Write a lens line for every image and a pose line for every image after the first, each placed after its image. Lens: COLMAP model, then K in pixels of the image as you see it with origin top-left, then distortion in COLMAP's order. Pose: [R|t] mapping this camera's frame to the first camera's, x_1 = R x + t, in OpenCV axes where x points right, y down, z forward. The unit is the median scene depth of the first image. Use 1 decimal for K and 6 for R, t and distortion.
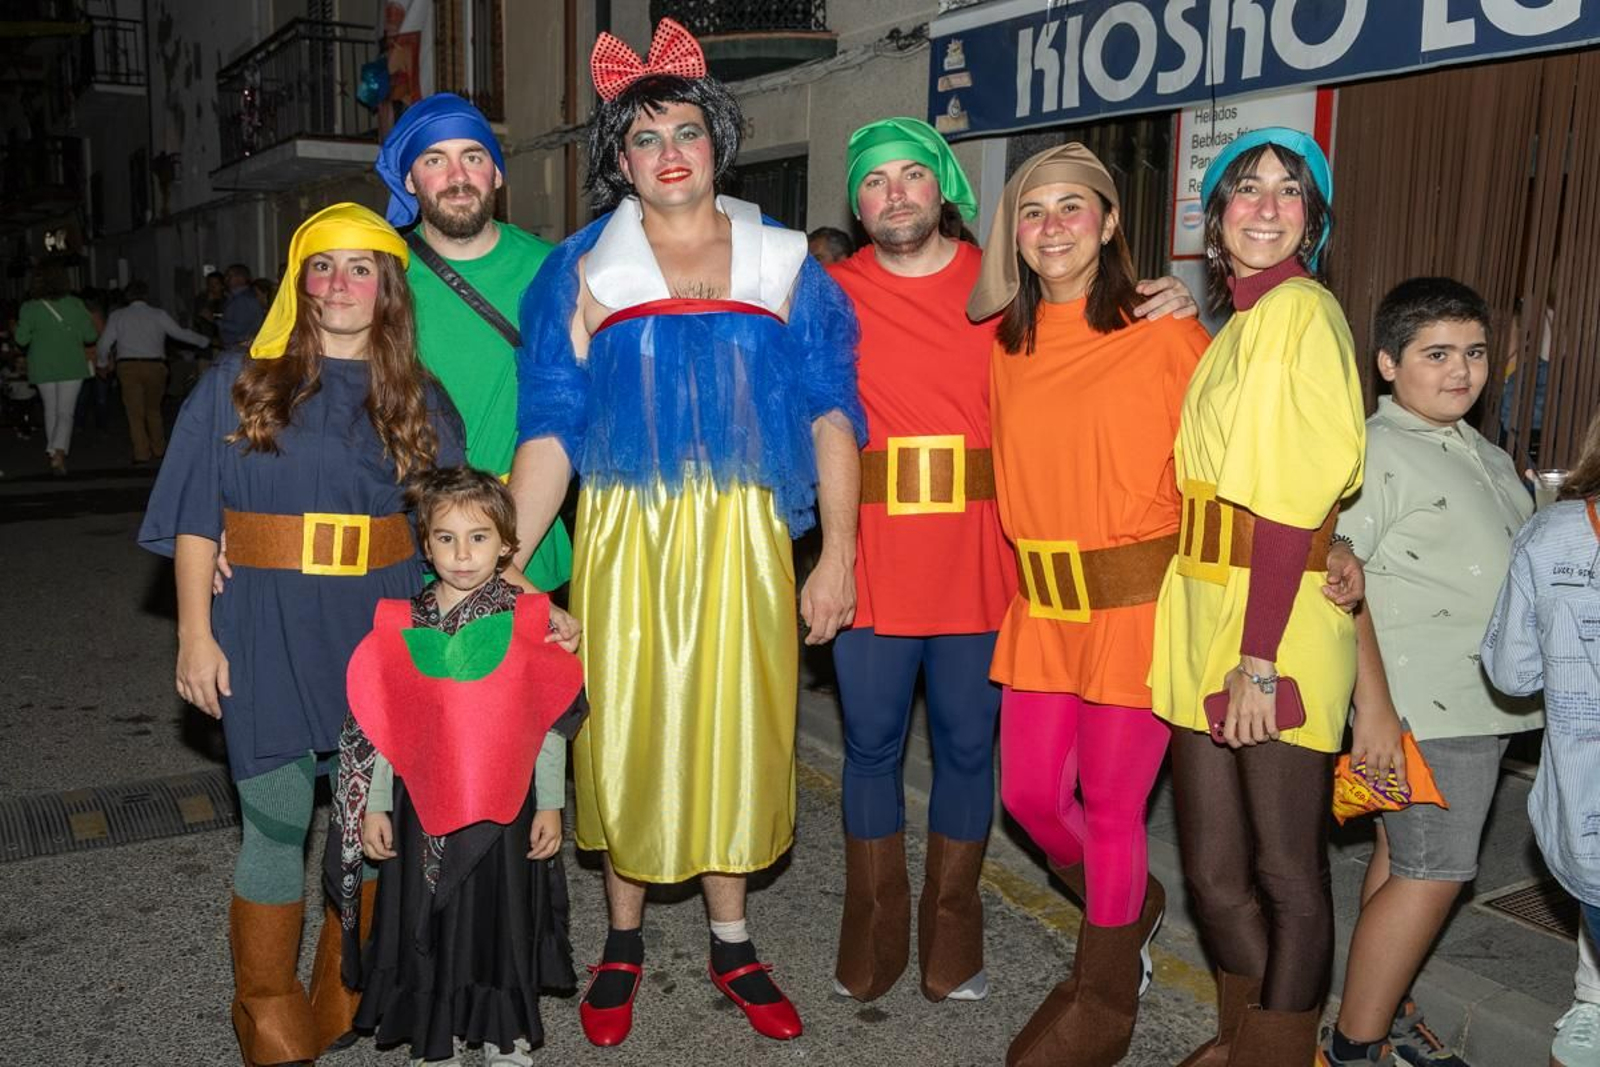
lens RADIAL K [[1402.0, 0, 807.5], [0, 1402.0, 528.9], [0, 0, 1]] dist [0.006374, -0.007715]
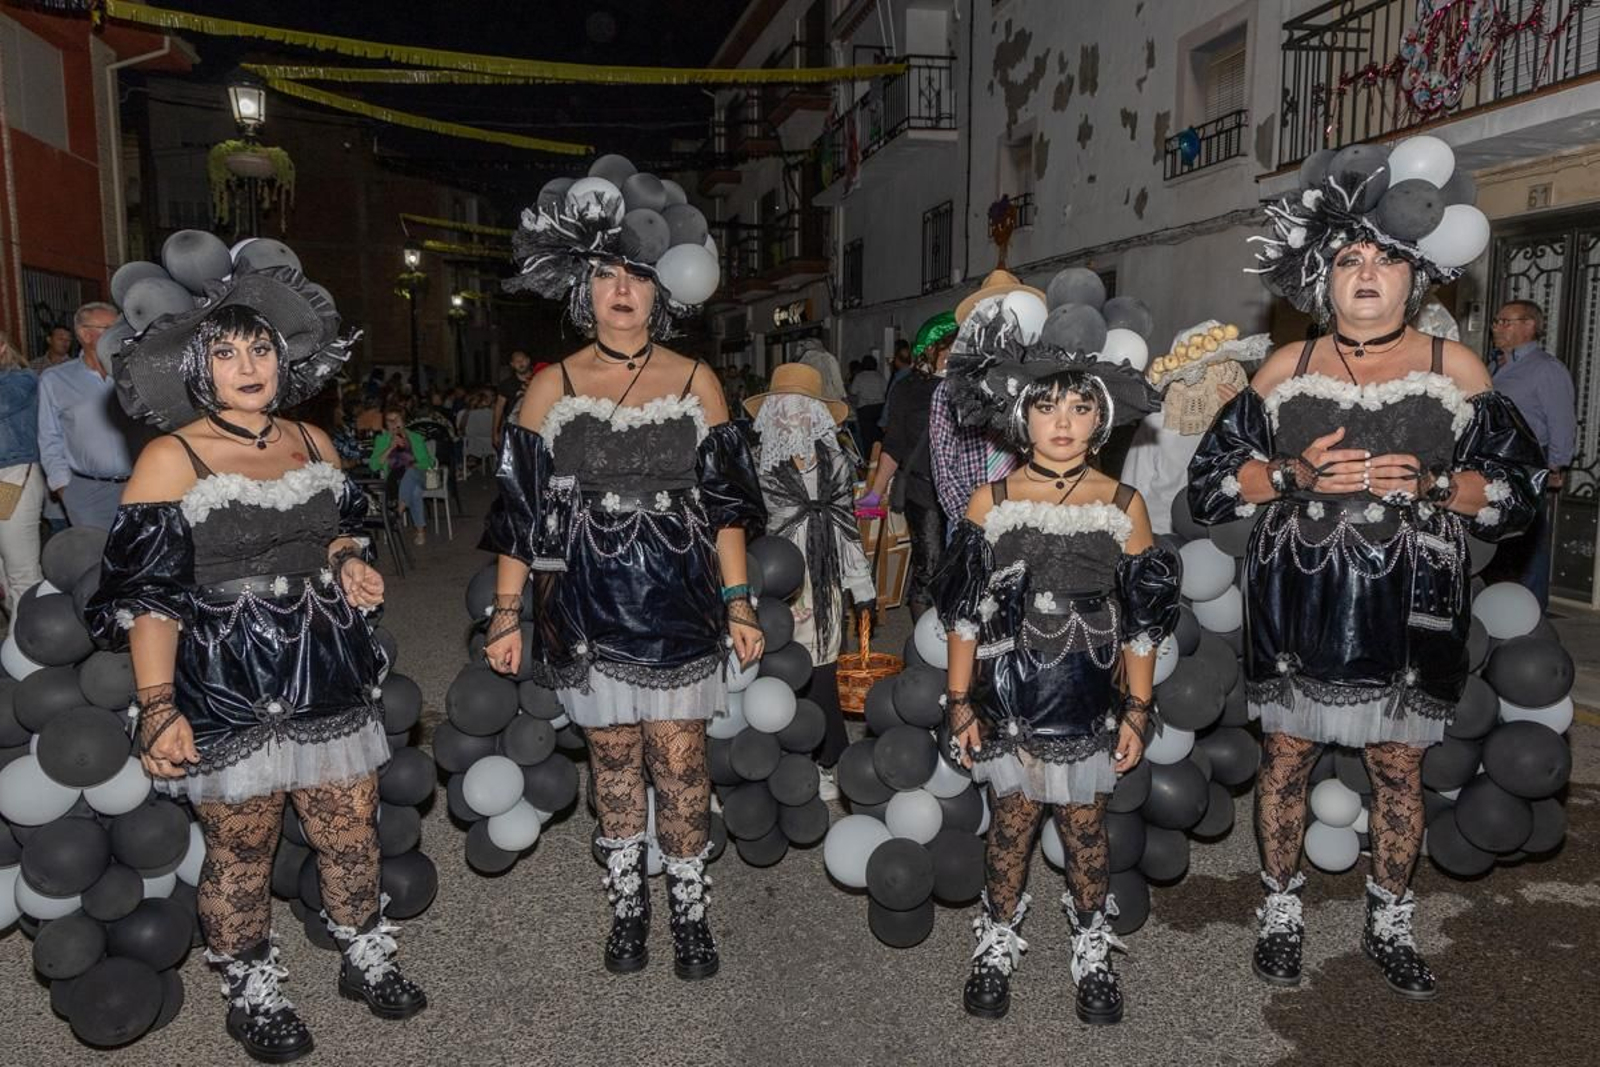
lens RADIAL K [[1193.5, 0, 832.0], [0, 1193.5, 538.5], [0, 0, 1]] dist [-0.001744, -0.003459]
pose [[0.938521, 0.028901, -0.344010, -0.509139], [-0.034914, 0.999326, -0.011297, -0.083993], [0.343451, 0.022613, 0.938898, 0.492718]]
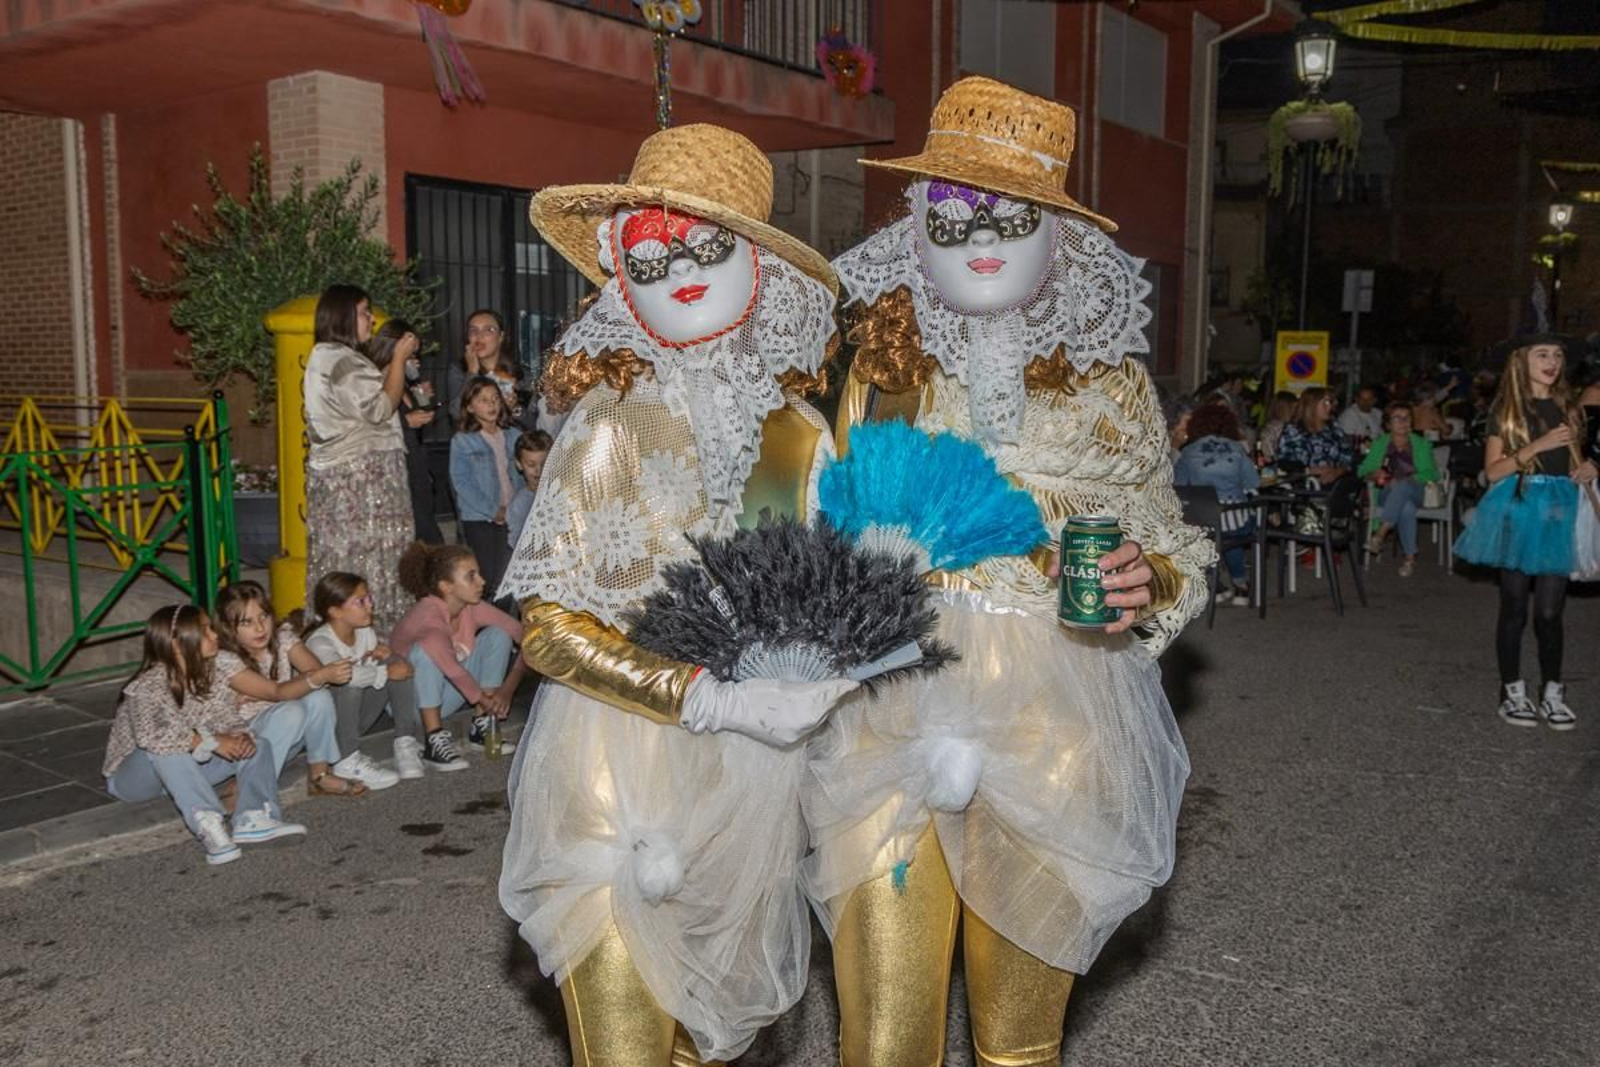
lens RADIAL K [[1379.3, 0, 809.6], [0, 1379.3, 514.3], [0, 0, 1]] dist [-0.003611, 0.002133]
pose [[0.355333, 0.084648, -0.930899, -0.468872], [-0.132531, 0.990393, 0.039470, -0.099799], [0.925297, 0.109348, 0.363137, 0.587193]]
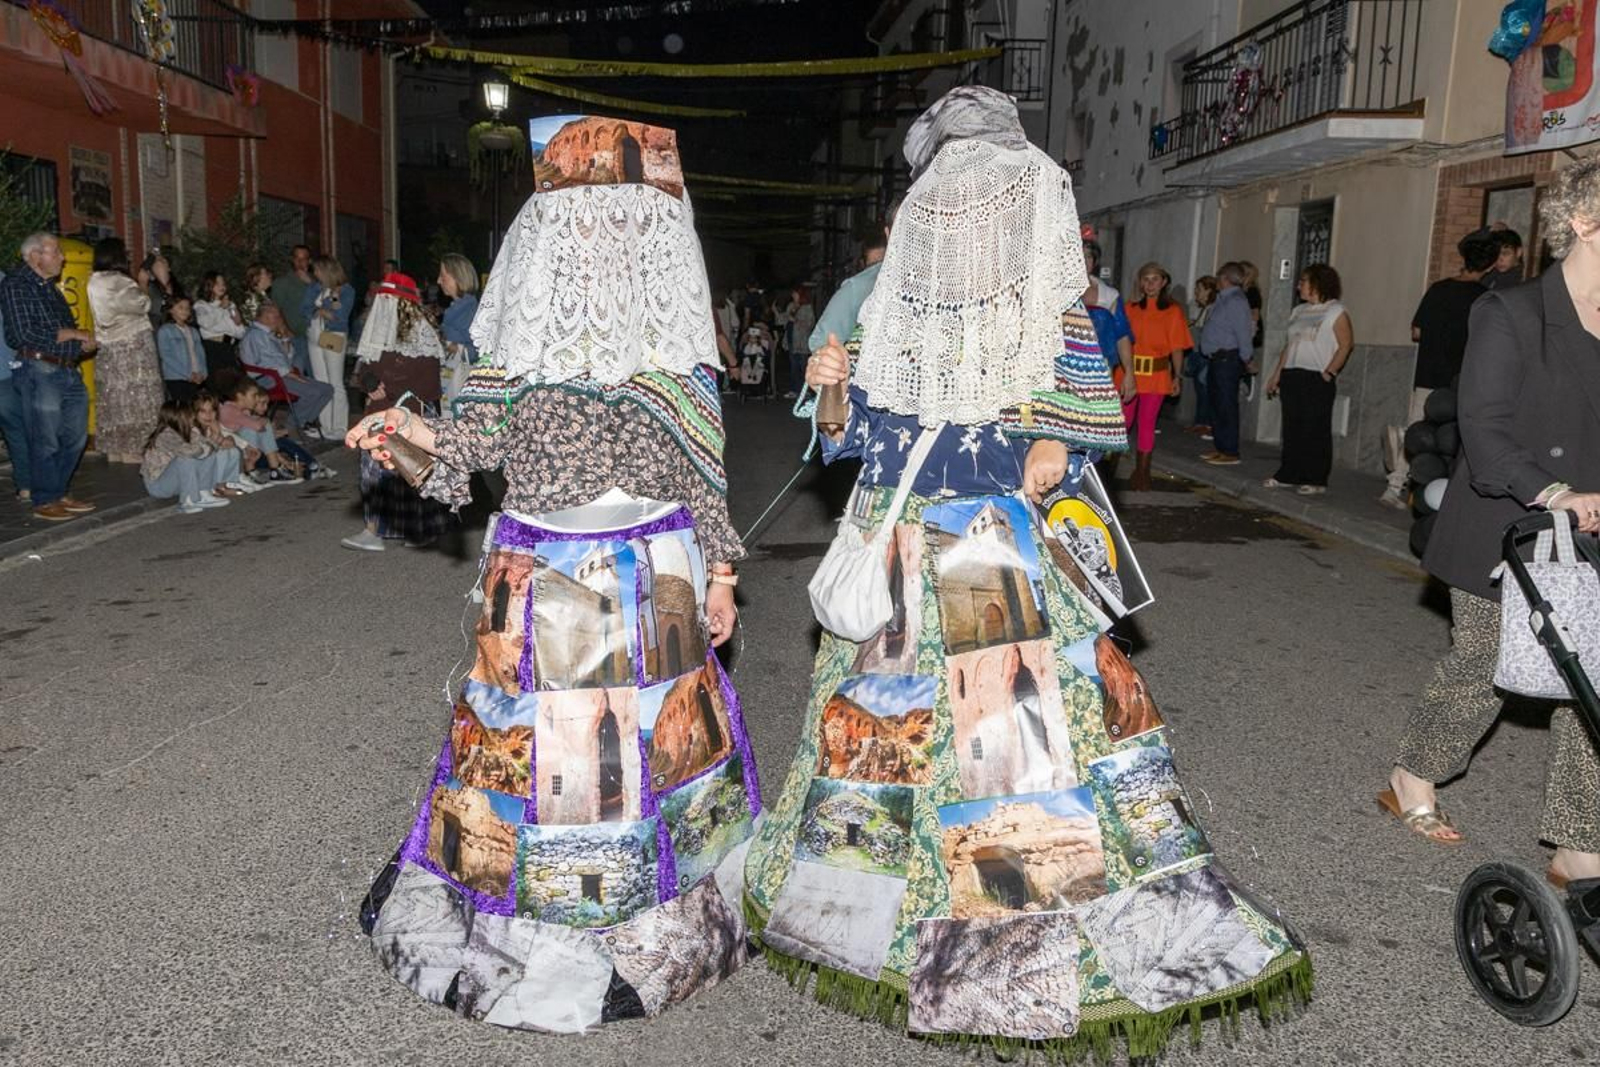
lens RADIAL K [[1263.2, 0, 755.5], [0, 1263.2, 511.7], [0, 0, 1]] dist [0.000951, -0.004080]
pose [[0.844368, 0.086104, -0.528799, -0.223668], [-0.084638, 0.996045, 0.027038, -0.022537], [0.529036, 0.021926, 0.848316, 0.142356]]
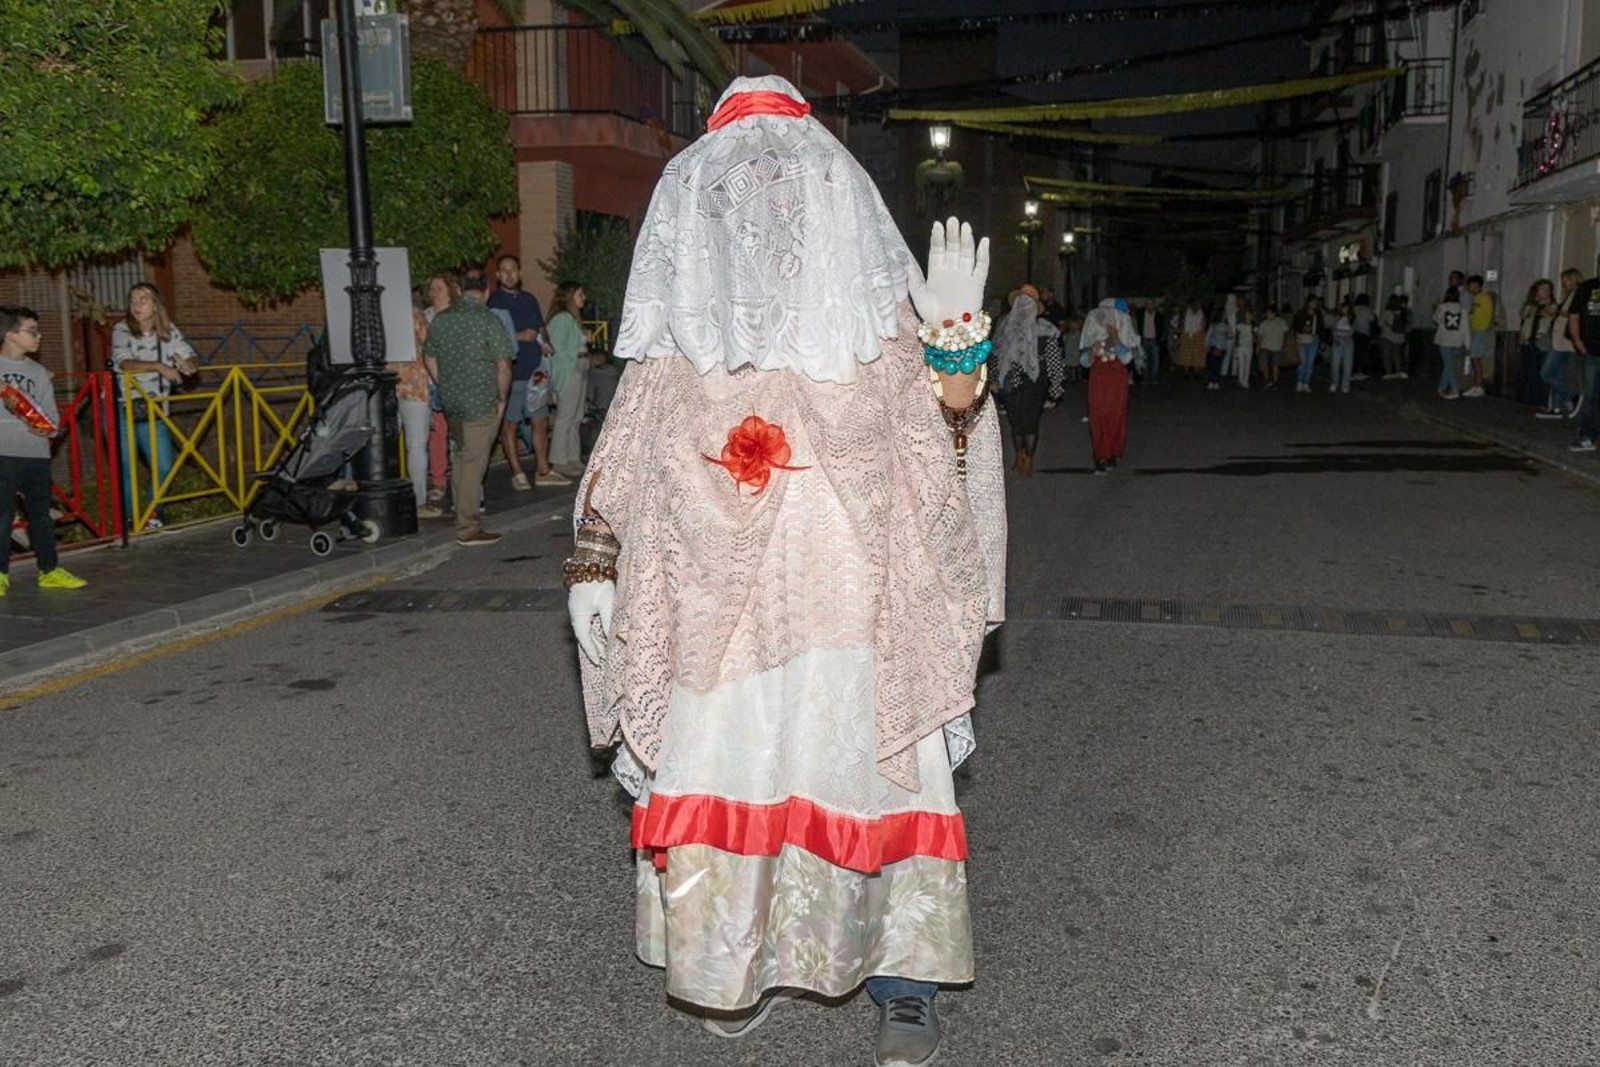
lens RADIAL K [[1392.2, 0, 858.3], [0, 1392.2, 504.1], [0, 0, 1]] dist [-0.011744, -0.001507]
pose [[0.694786, 0.079717, -0.714785, 0.042525], [-0.091956, 0.995528, 0.021643, 0.030685], [0.713314, 0.050691, 0.699009, -0.191494]]
